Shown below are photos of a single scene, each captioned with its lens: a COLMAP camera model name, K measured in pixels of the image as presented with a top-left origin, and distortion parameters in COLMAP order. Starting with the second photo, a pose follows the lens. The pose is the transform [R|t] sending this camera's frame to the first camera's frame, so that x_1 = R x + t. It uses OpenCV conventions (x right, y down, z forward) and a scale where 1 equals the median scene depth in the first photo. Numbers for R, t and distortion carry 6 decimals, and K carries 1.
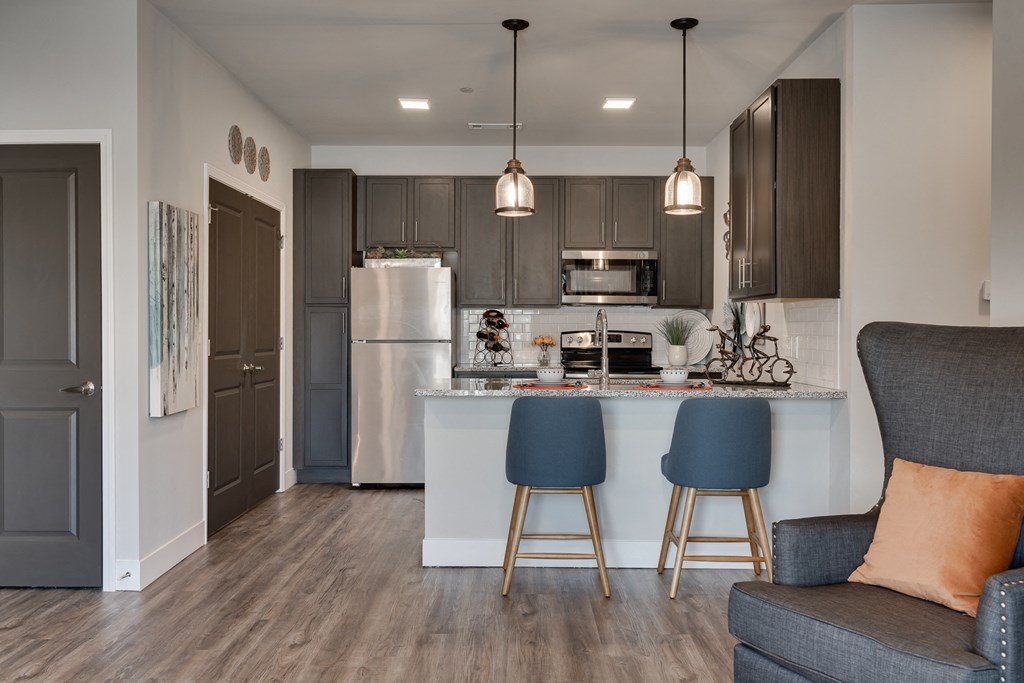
lens RADIAL K [[886.7, 0, 512.0], [0, 886.7, 341.5], [0, 0, 1]] dist [-0.004412, -0.000077]
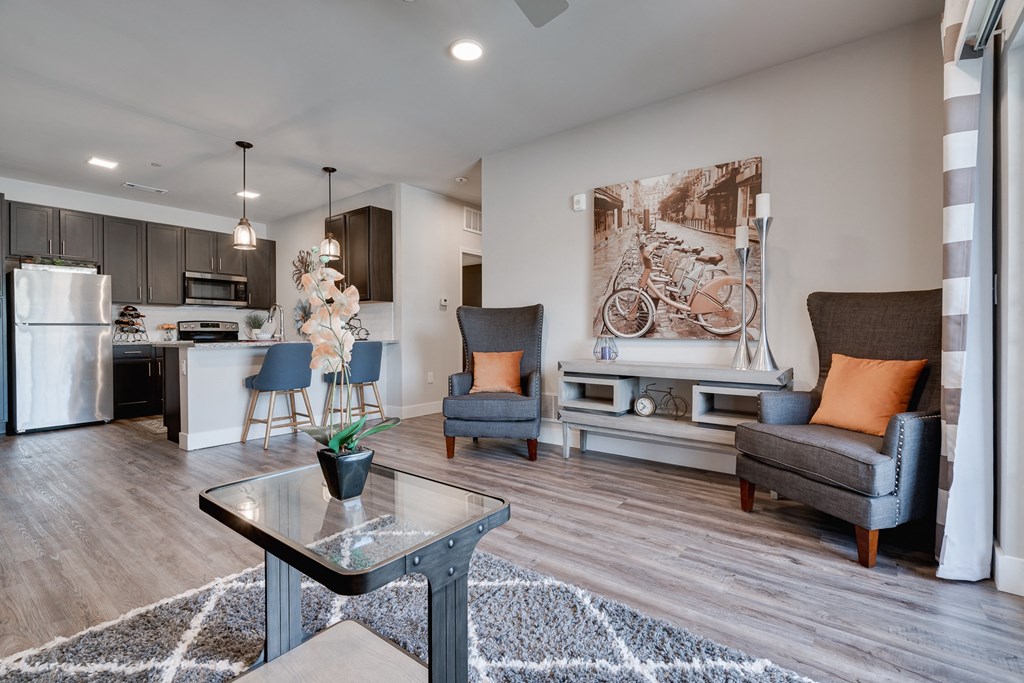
lens RADIAL K [[465.1, 0, 514.2], [0, 465.1, 336.7], [0, 0, 1]] dist [-0.001776, -0.000156]
pose [[0.603962, -0.011014, 0.796937, -0.283235], [0.019613, 0.999807, -0.001047, 0.034317], [-0.796772, 0.016263, 0.604061, -0.015273]]
